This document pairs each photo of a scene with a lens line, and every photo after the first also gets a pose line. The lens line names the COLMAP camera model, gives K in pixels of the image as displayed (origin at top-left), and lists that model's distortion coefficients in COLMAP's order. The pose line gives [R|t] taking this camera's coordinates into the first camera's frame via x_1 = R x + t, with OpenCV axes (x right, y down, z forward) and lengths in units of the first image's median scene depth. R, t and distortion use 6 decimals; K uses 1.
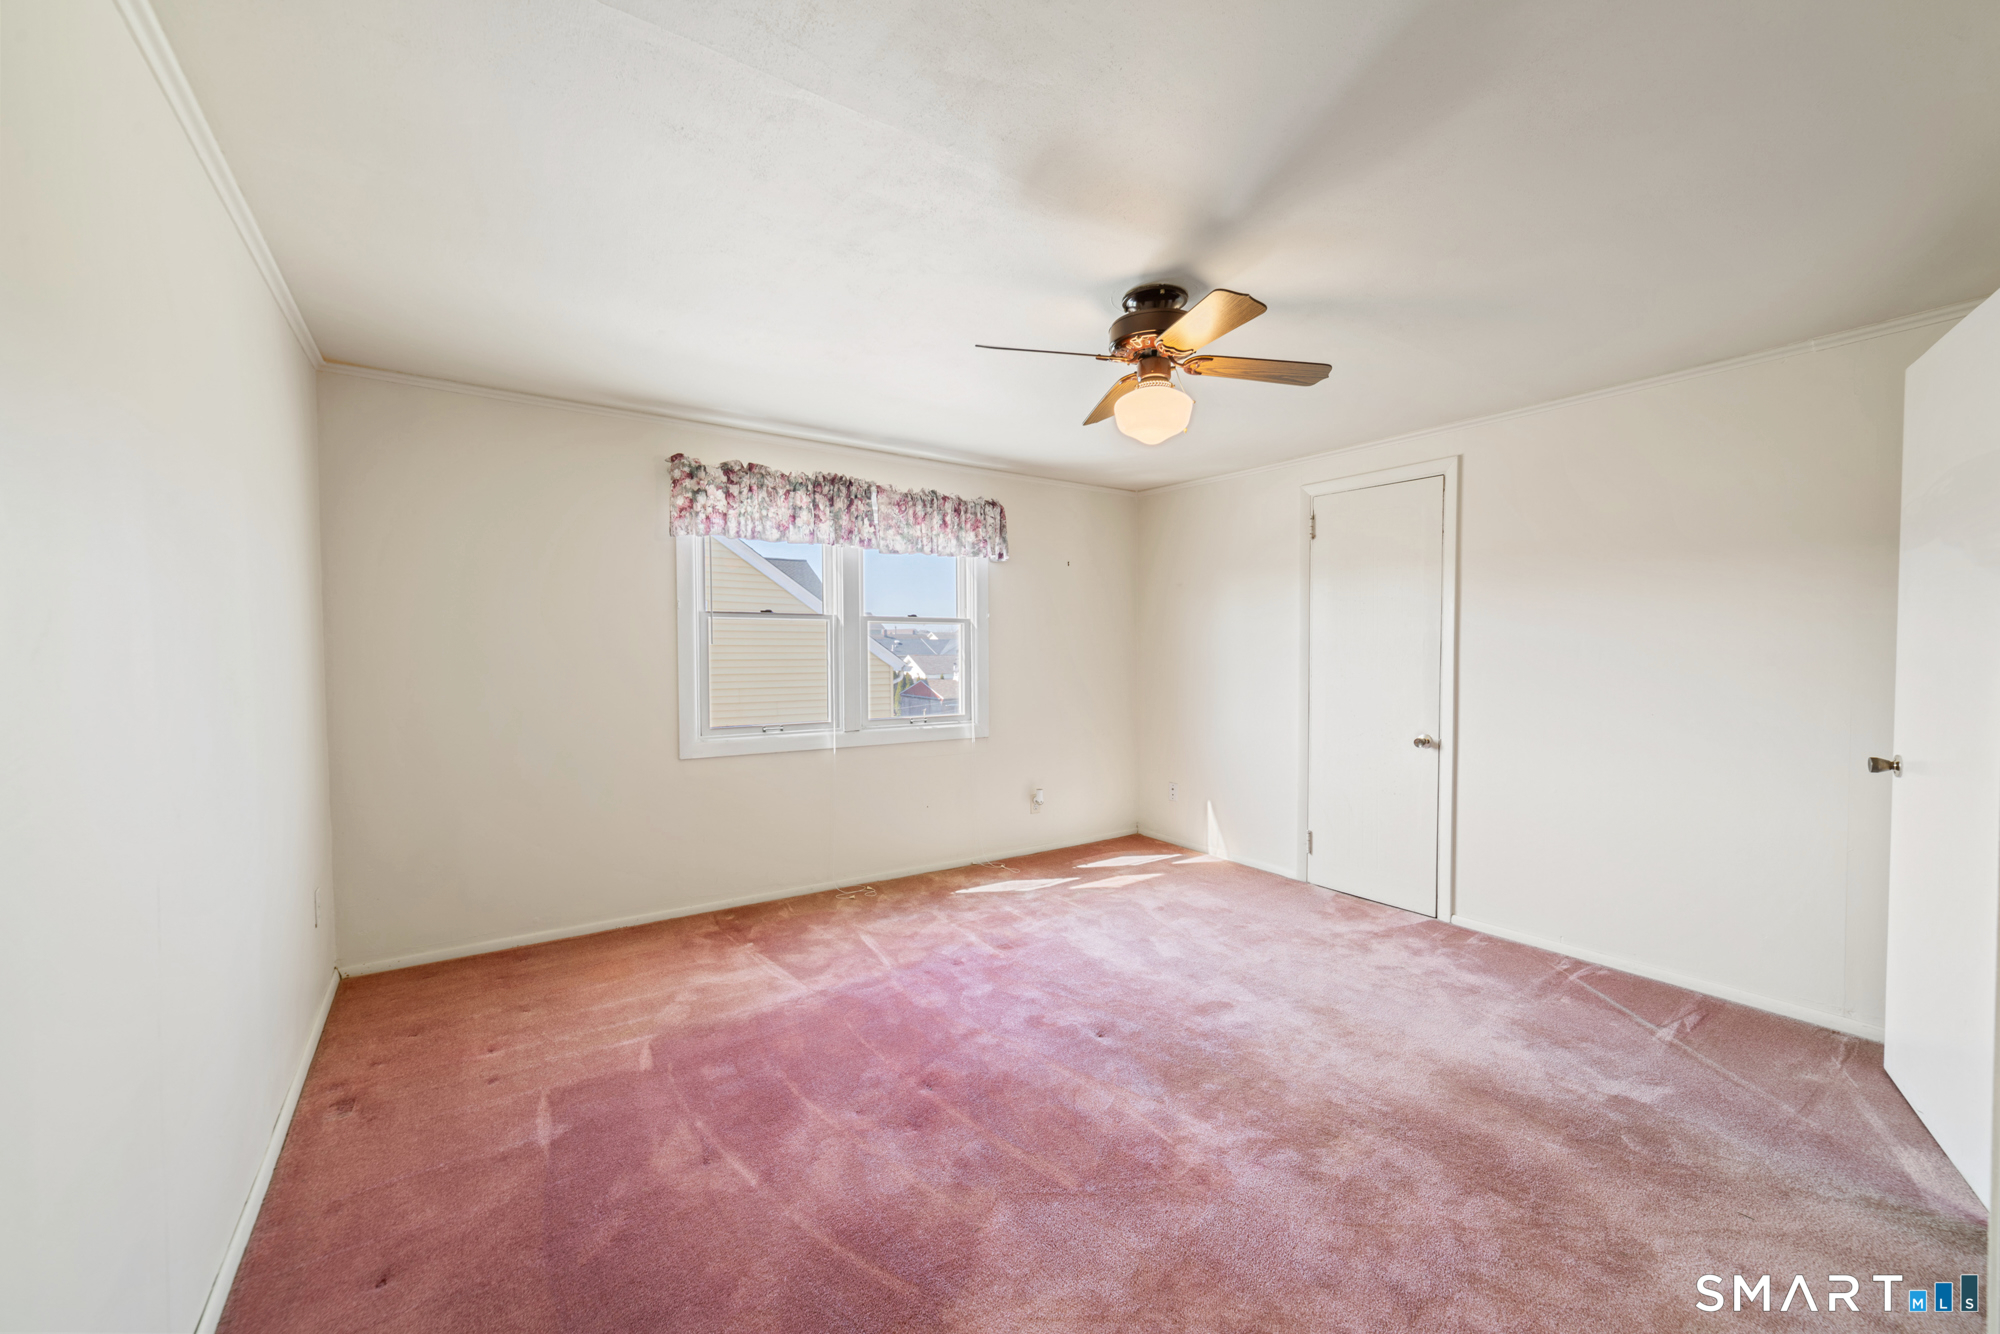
lens RADIAL K [[780.0, 0, 974.1], [0, 780.0, 650.1], [0, 0, 1]] dist [0.001726, 0.000184]
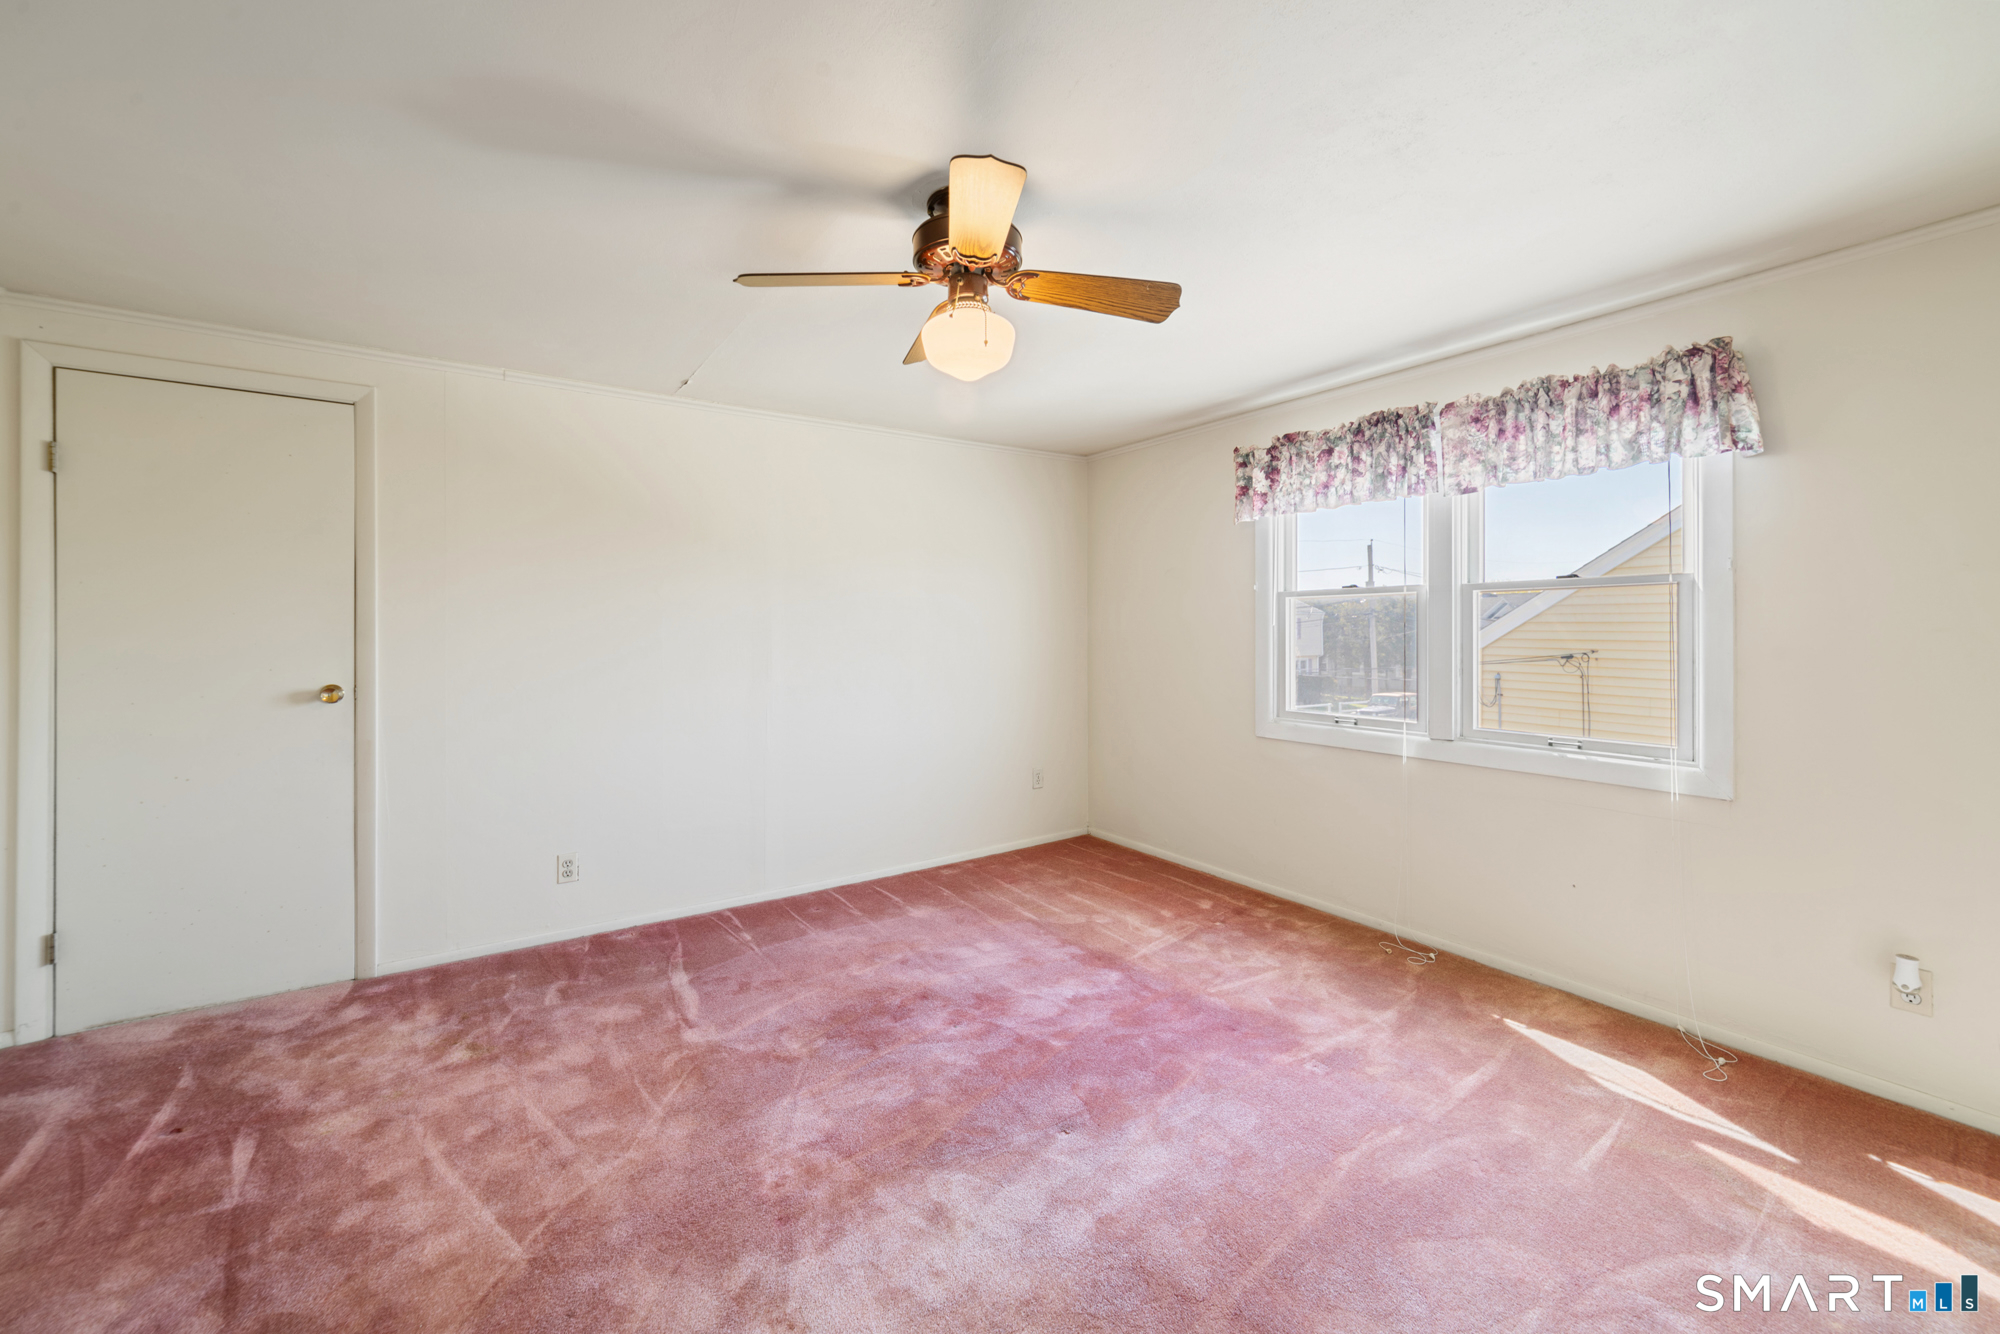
lens RADIAL K [[787.4, 0, 1005.3], [0, 787.4, 614.7], [0, 0, 1]] dist [-0.000448, 0.000406]
pose [[0.005918, -0.017401, -0.999831, 0.613386], [0.004056, 0.999841, -0.017377, -0.004672], [0.999974, -0.003952, 0.005987, 0.600107]]
